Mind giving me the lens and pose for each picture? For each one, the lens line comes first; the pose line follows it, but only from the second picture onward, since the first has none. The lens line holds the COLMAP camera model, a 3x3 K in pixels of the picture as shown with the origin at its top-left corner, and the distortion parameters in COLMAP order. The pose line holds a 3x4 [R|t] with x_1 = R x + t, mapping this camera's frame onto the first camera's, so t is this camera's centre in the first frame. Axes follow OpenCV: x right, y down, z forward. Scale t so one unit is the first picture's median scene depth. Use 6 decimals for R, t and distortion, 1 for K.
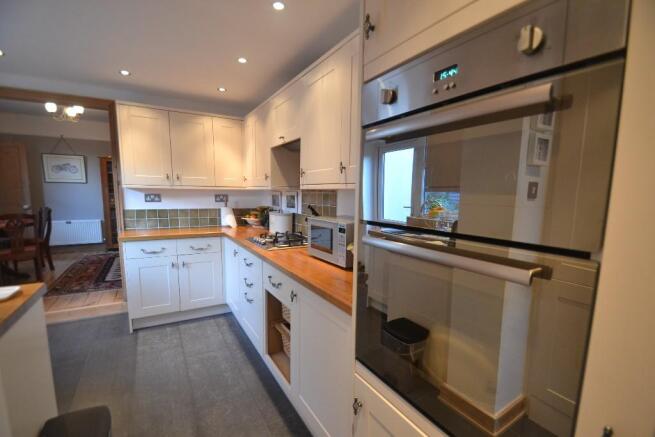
lens RADIAL K [[292.8, 0, 326.4], [0, 292.8, 230.5], [0, 0, 1]] dist [0.020341, -0.019777]
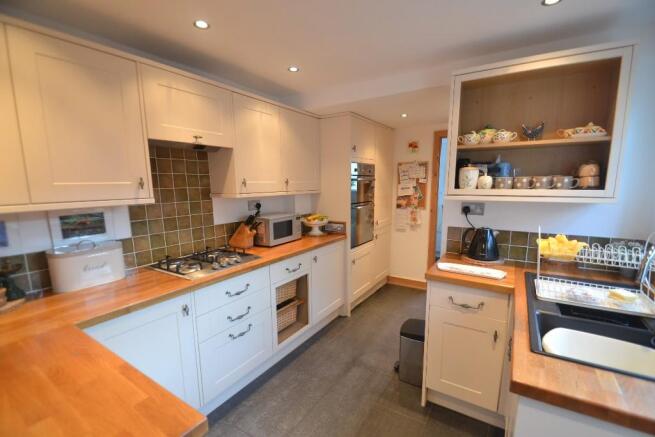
lens RADIAL K [[292.8, 0, 326.4], [0, 292.8, 230.5], [0, 0, 1]] dist [0.020341, -0.019777]
pose [[-0.455631, -0.148535, 0.877689, -1.393764], [0.119899, 0.966755, 0.225850, -0.268634], [-0.882057, 0.208138, -0.422674, 1.412463]]
